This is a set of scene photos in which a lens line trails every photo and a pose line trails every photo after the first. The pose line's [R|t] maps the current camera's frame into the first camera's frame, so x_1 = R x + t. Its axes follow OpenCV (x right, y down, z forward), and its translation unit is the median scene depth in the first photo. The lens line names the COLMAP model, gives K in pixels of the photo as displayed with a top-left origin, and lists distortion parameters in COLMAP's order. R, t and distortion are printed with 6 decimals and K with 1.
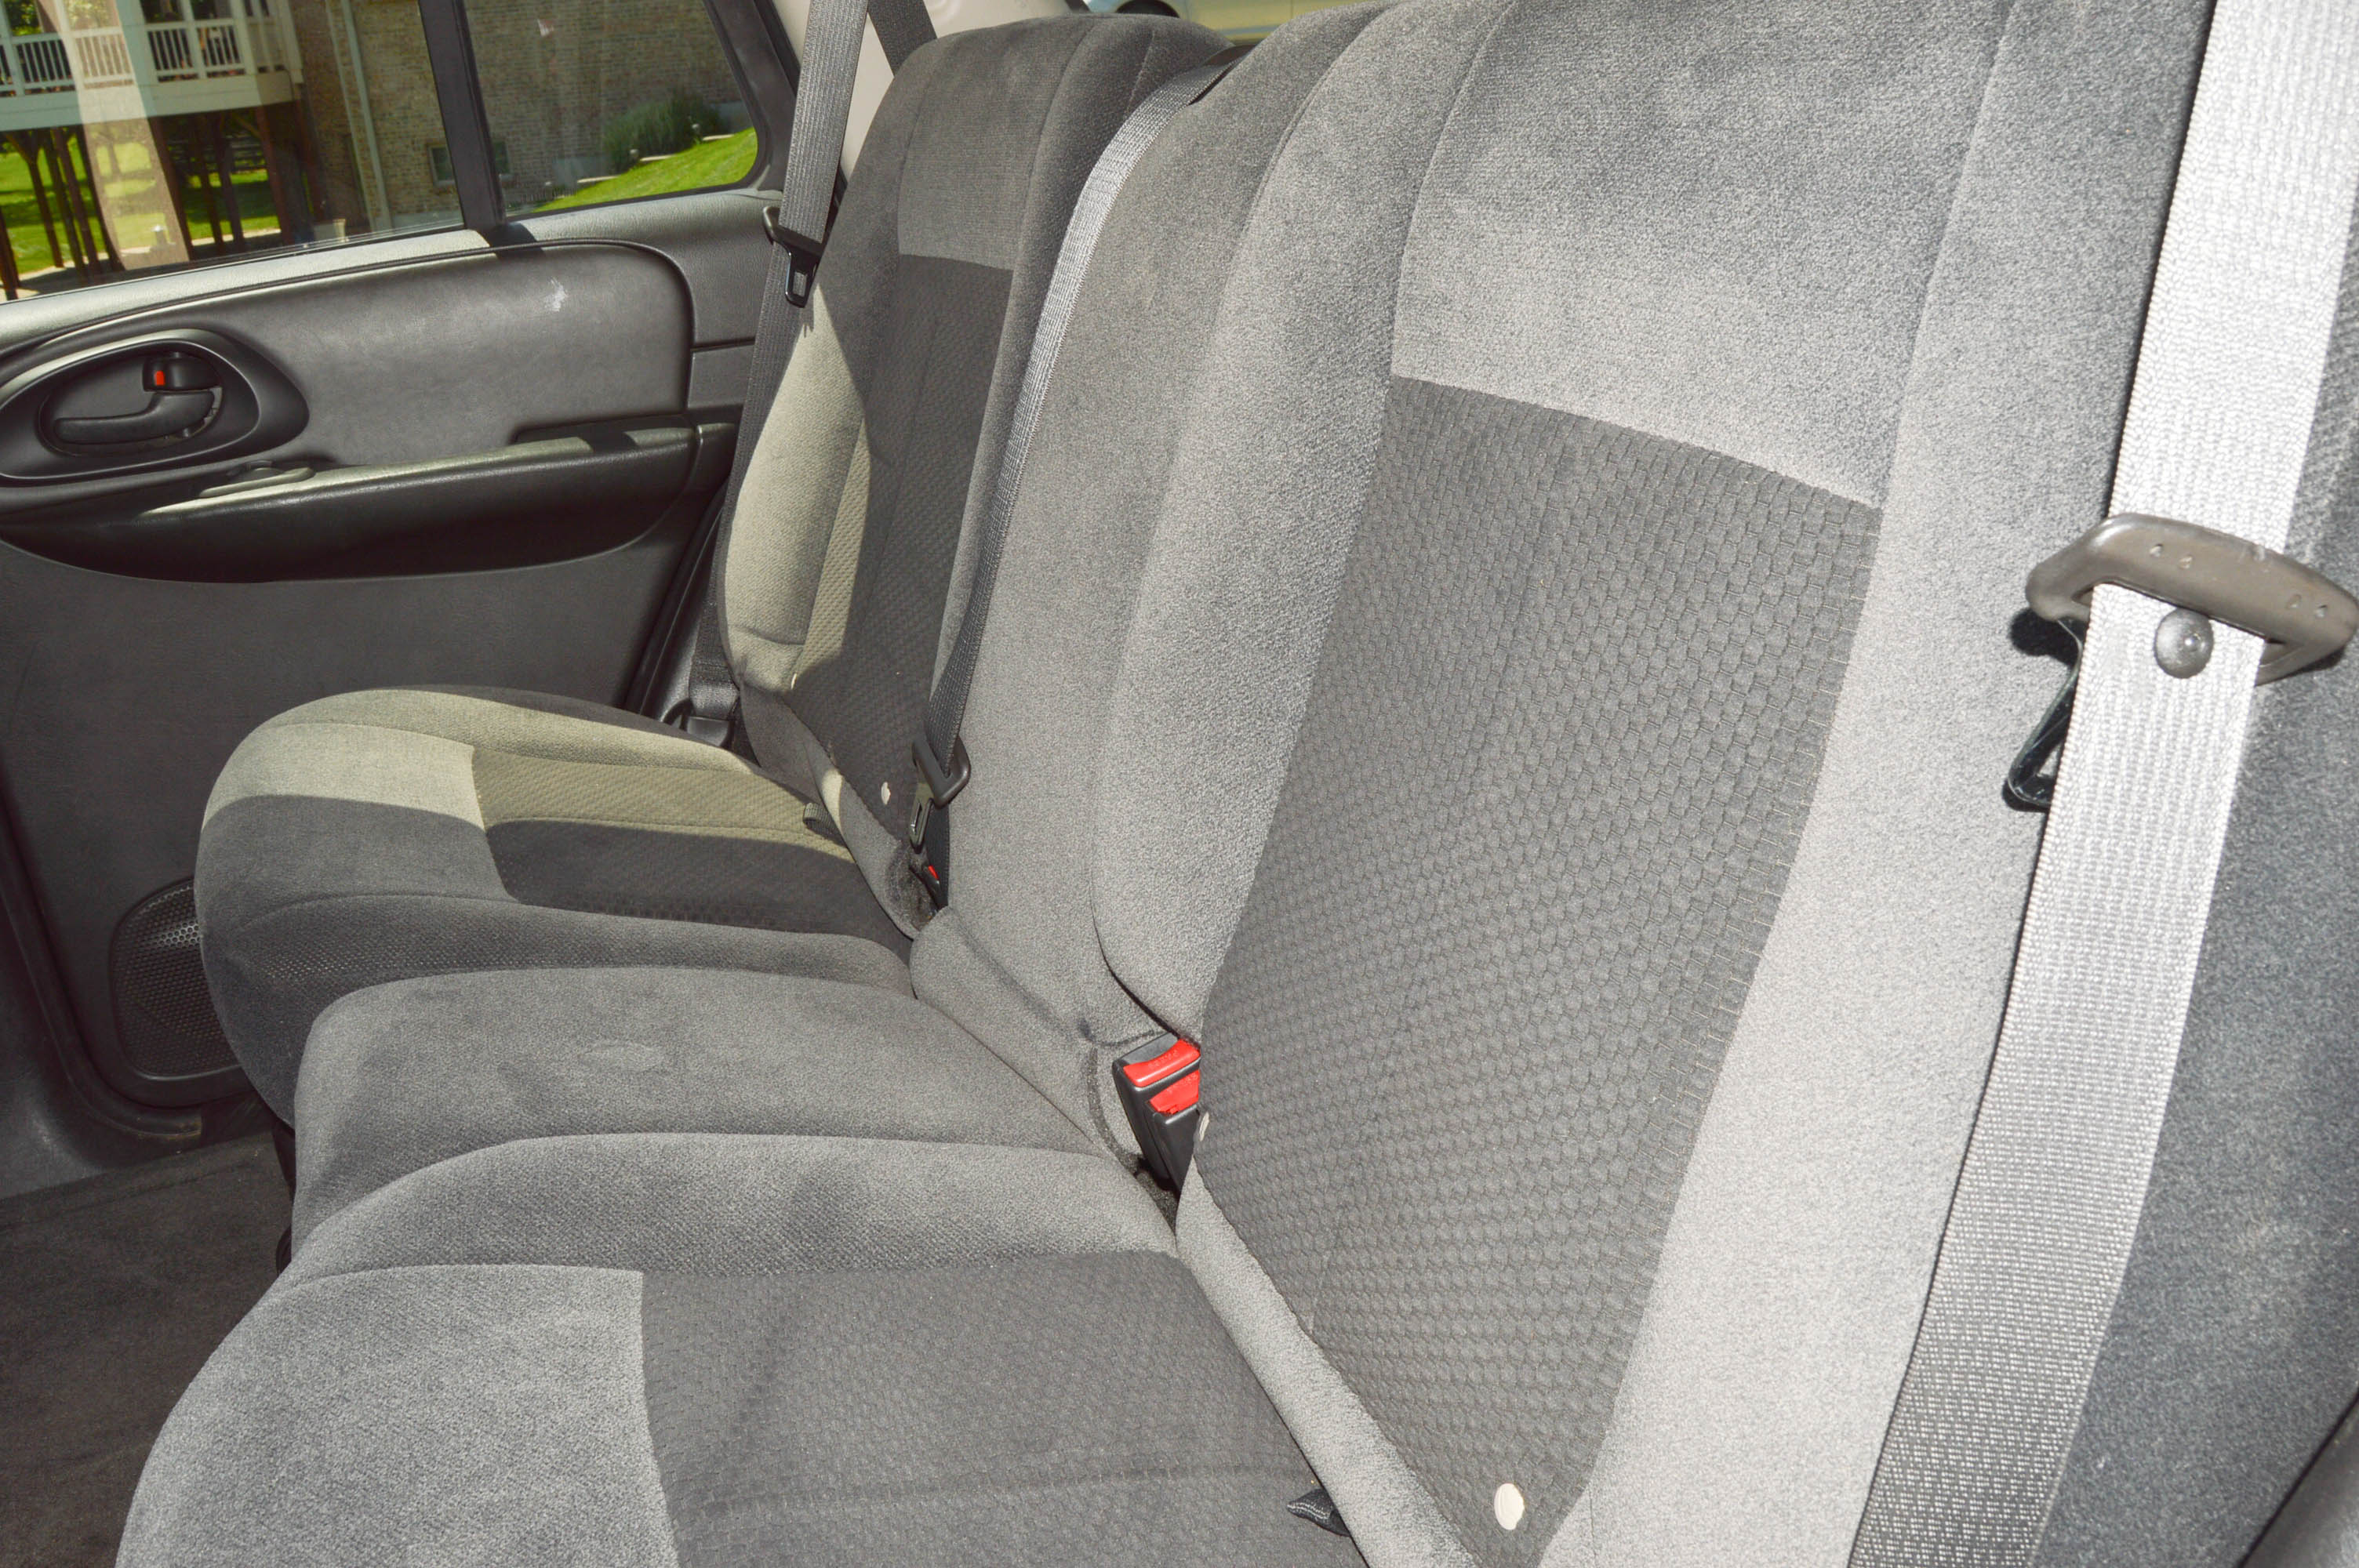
lens RADIAL K [[1825.5, 0, 1175.6], [0, 1825.5, 787.2], [0, 0, 1]] dist [-0.105049, 0.044458]
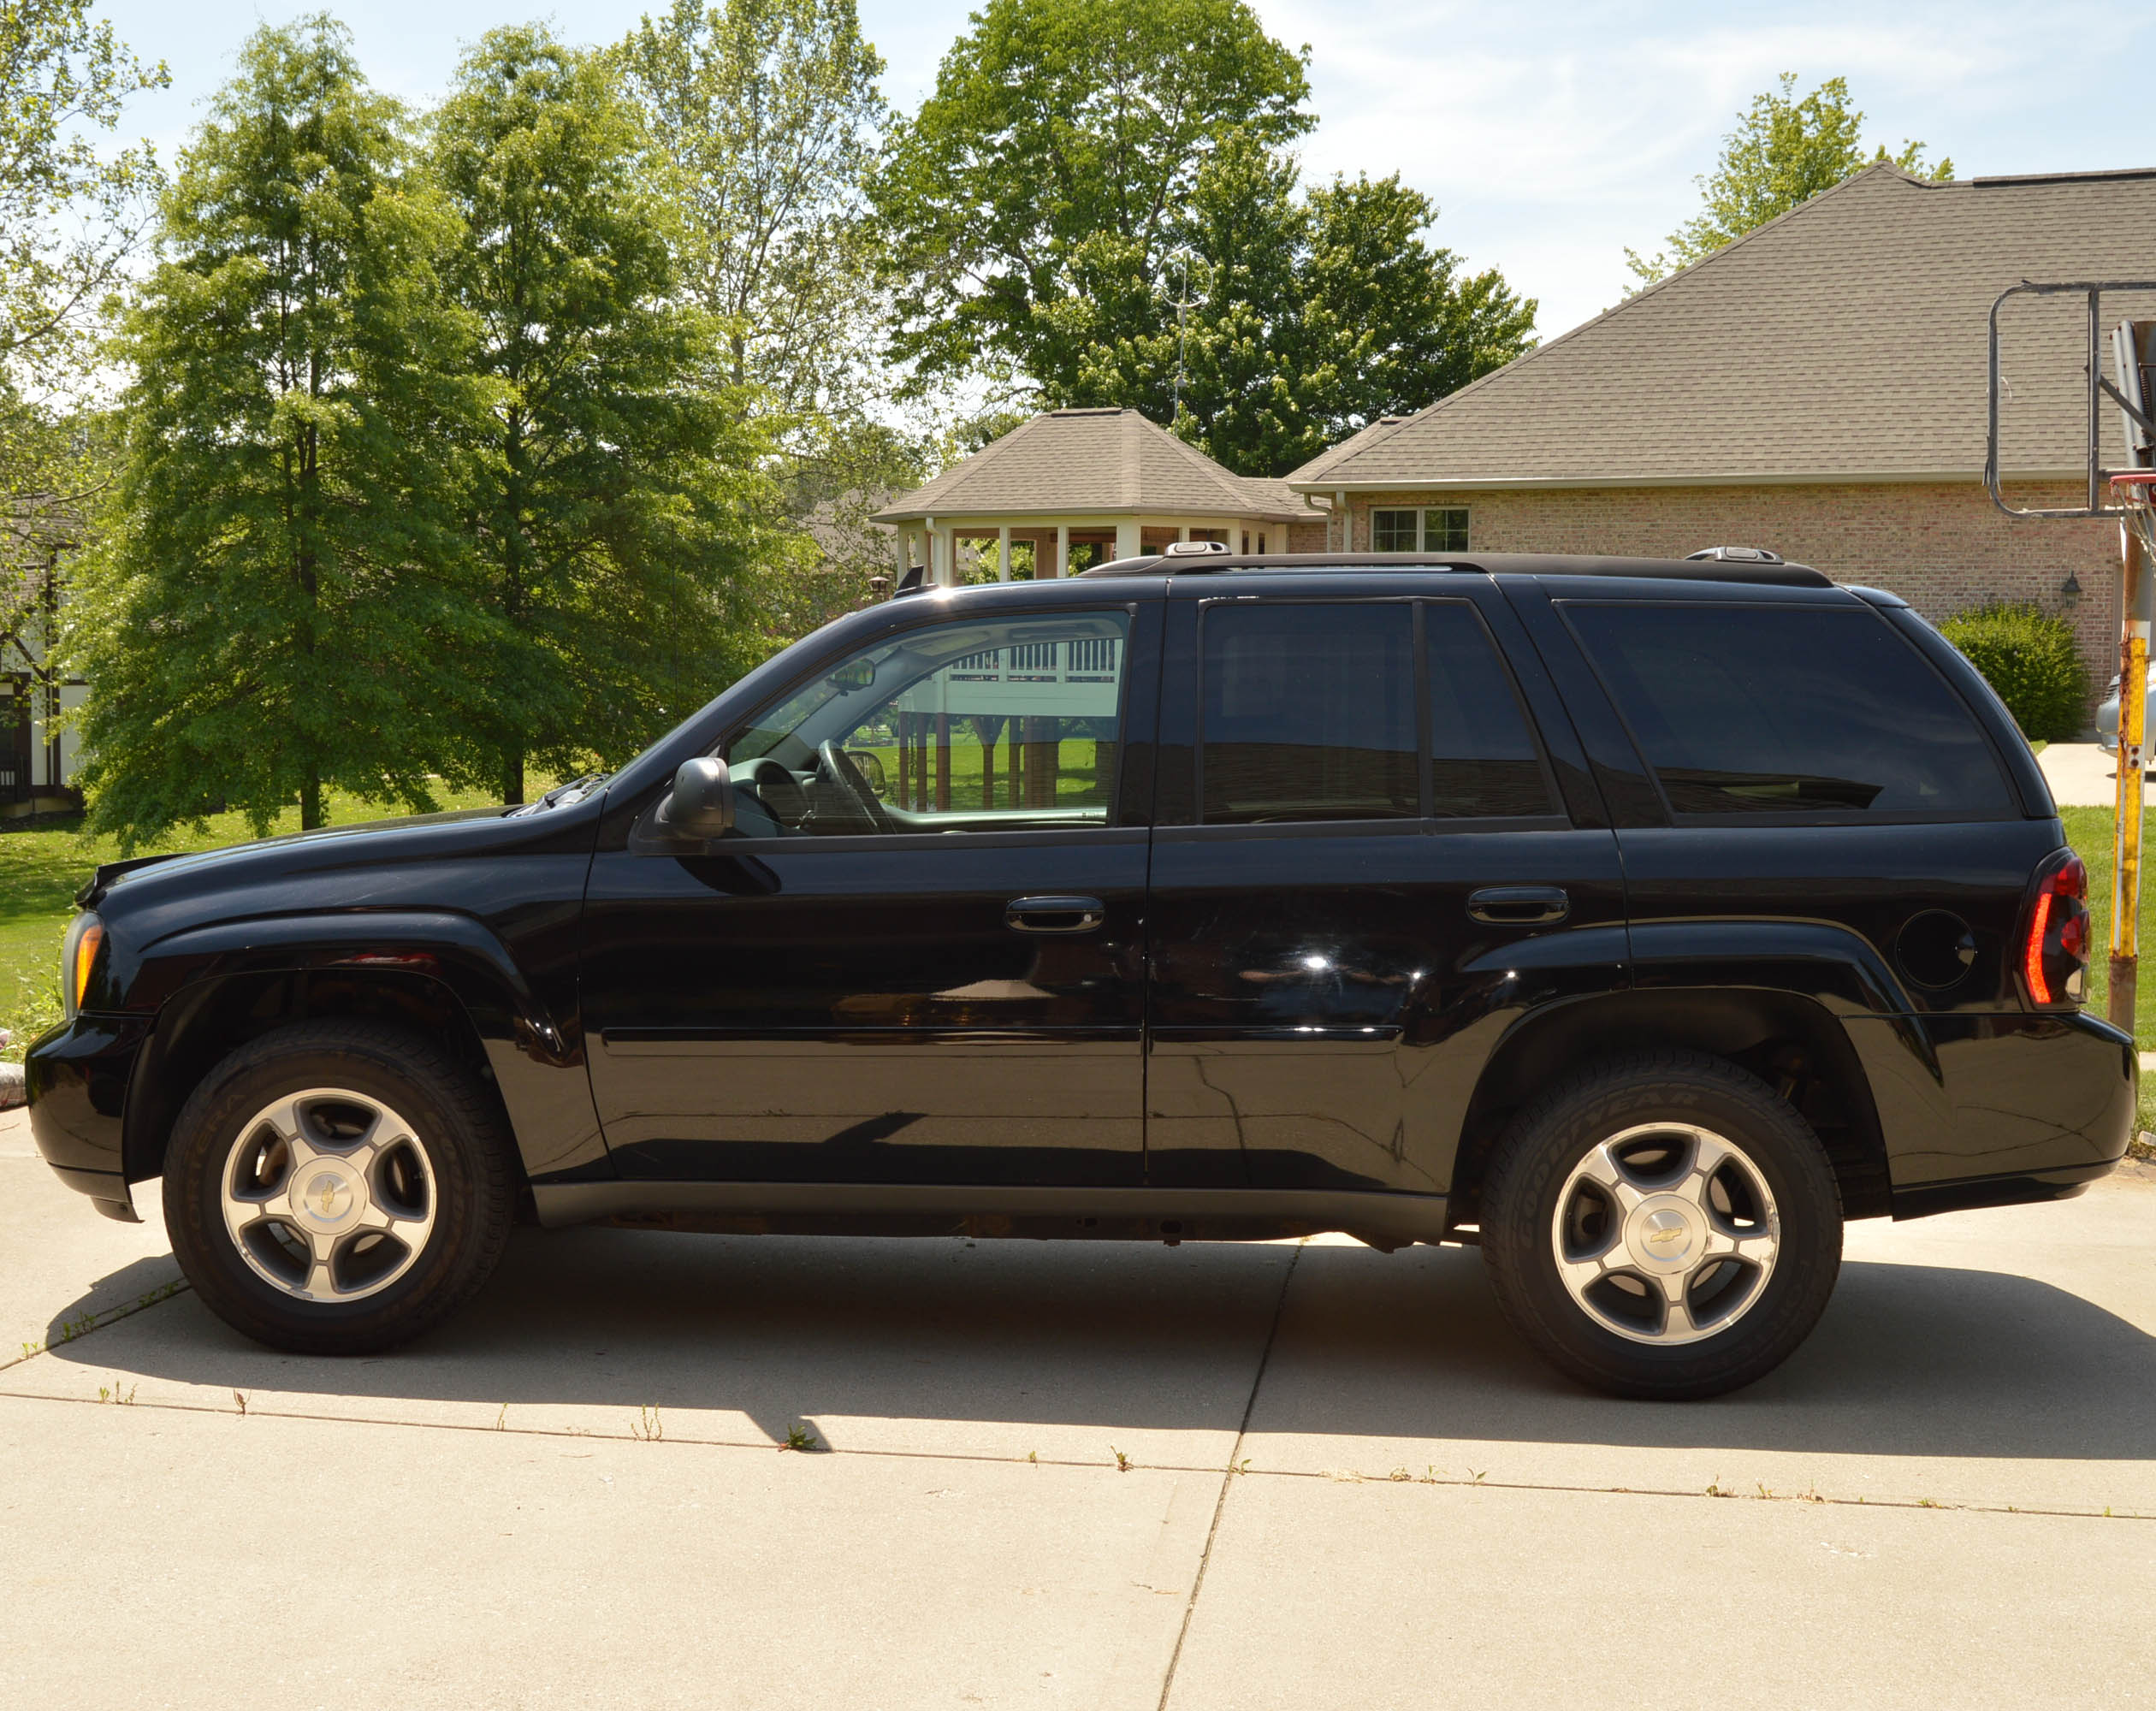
lens RADIAL K [[2703.4, 0, 1066.4], [0, 2703.4, 842.2], [0, 0, 1]] dist [-0.073269, 0.000000]
pose [[0.871915, 0.096369, -0.480081, 1.548806], [-0.249552, 0.931012, -0.266346, 1.279676], [0.421294, 0.352036, 0.835812, -3.491239]]
